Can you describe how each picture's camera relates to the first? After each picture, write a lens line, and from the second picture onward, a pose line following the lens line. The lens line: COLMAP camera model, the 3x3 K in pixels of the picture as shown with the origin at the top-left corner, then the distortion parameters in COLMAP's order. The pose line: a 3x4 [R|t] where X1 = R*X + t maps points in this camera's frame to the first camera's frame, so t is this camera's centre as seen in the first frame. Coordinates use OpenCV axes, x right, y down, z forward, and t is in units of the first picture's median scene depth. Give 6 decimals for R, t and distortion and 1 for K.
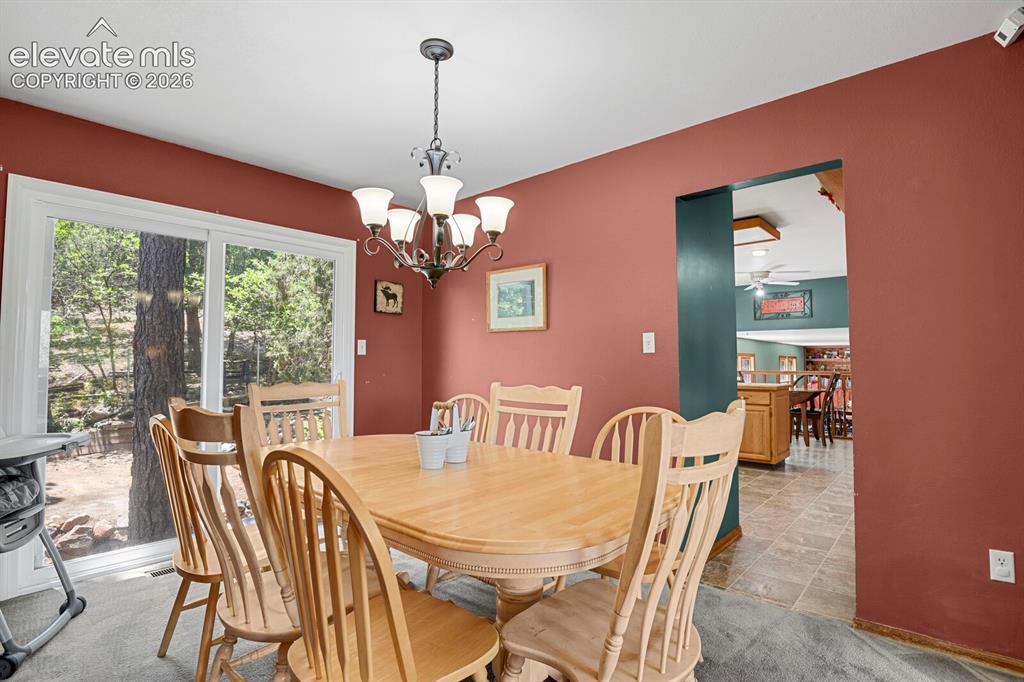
lens RADIAL K [[500.8, 0, 513.5], [0, 500.8, 344.5], [0, 0, 1]] dist [-0.023820, -0.002419]
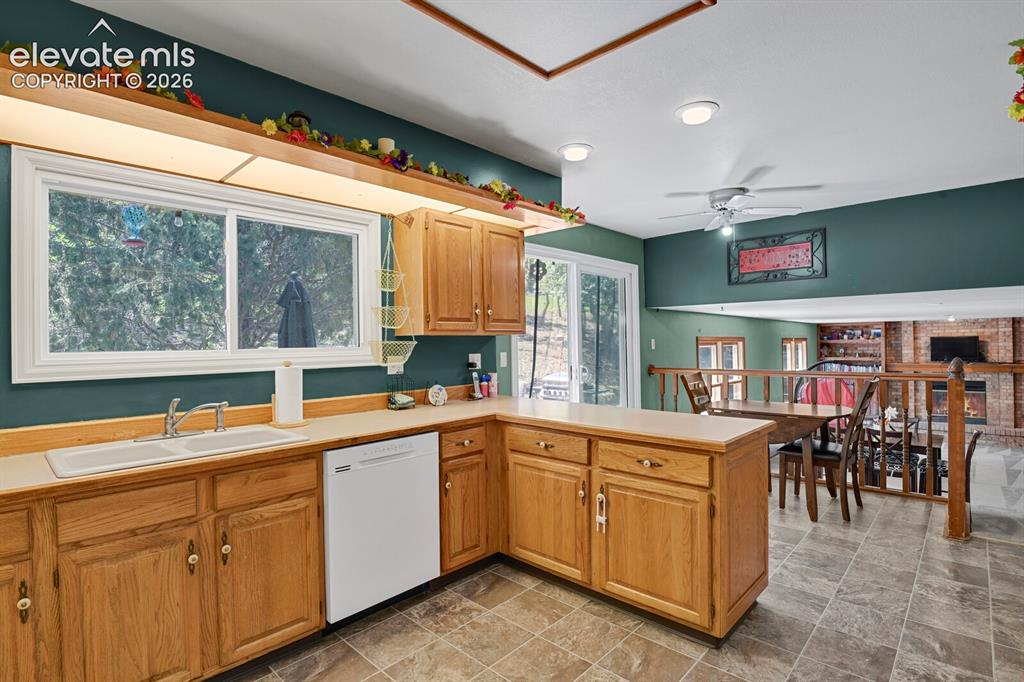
lens RADIAL K [[500.8, 0, 516.3], [0, 500.8, 345.6], [0, 0, 1]] dist [-0.023820, -0.002419]
pose [[0.999635, -0.015752, -0.021963, 0.256628], [0.016685, 0.998936, 0.042988, -0.006446], [0.021262, -0.043339, 0.998834, 0.419243]]
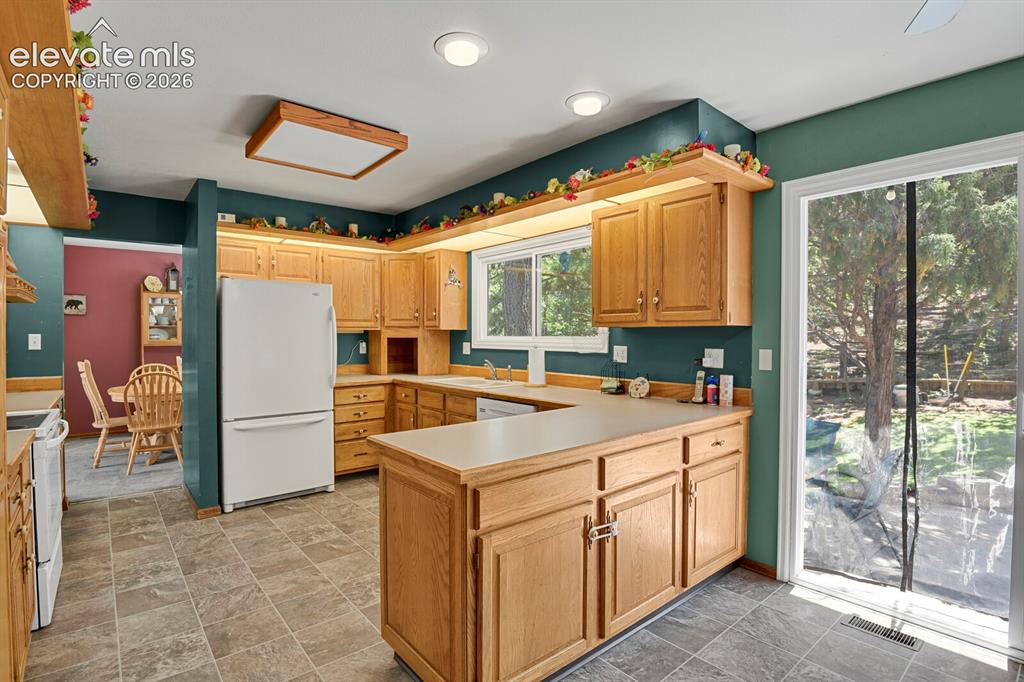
lens RADIAL K [[500.8, 0, 512.3], [0, 500.8, 336.4], [0, 0, 1]] dist [-0.023820, -0.002419]
pose [[-0.143823, 0.003478, -0.989597, 0.780719], [0.031570, 0.999501, -0.001076, 0.013764], [0.989100, -0.031397, -0.143861, 0.982409]]
